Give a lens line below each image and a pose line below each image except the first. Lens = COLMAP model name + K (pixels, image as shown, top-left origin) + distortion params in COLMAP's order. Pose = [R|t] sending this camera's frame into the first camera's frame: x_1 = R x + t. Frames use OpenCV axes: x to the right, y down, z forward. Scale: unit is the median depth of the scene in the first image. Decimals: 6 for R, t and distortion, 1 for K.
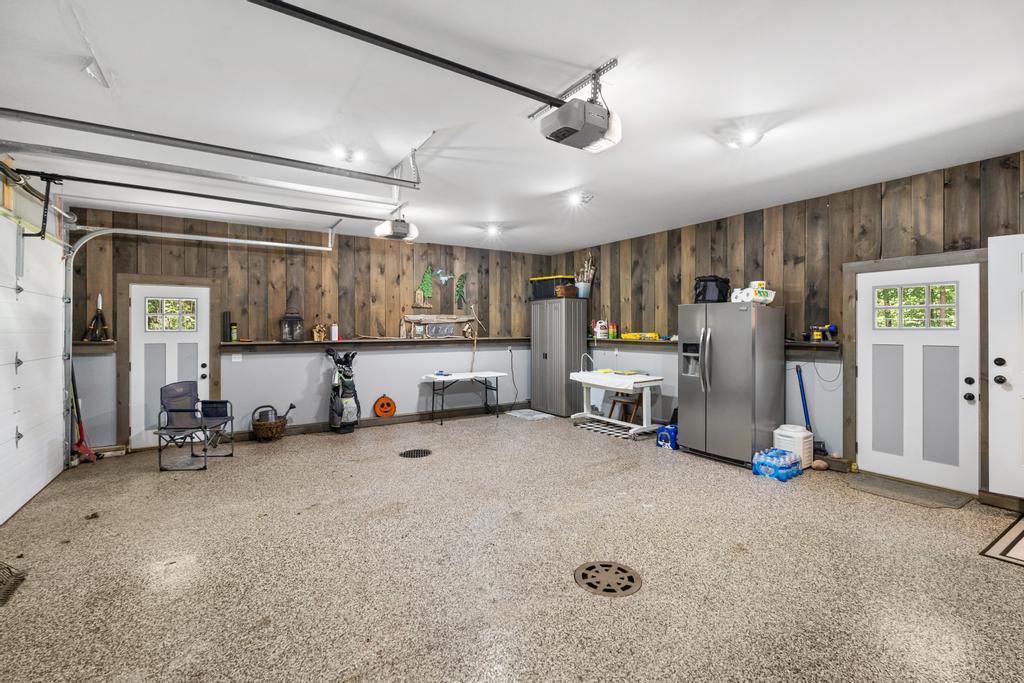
lens RADIAL K [[458.3, 0, 515.9], [0, 458.3, 330.9], [0, 0, 1]] dist [-0.006821, 0.000623]
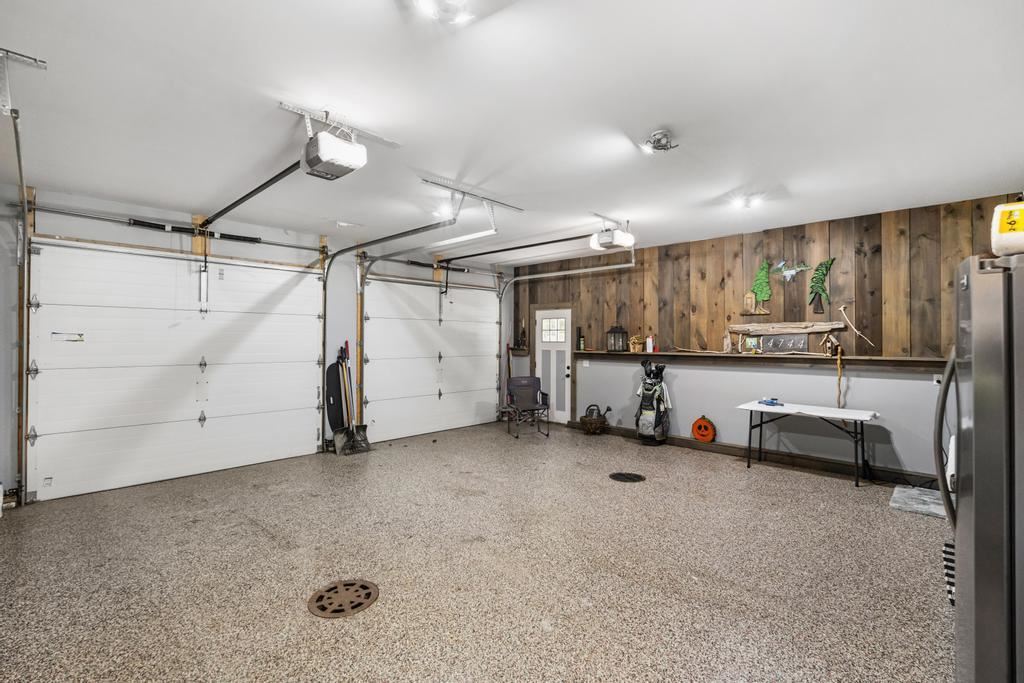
lens RADIAL K [[458.3, 0, 515.8], [0, 458.3, 341.0], [0, 0, 1]] dist [-0.006821, 0.000623]
pose [[0.235517, 0.008653, -0.971832, 0.517980], [-0.006344, 0.999953, 0.007366, -0.009801], [0.971850, 0.004431, 0.235561, 0.469300]]
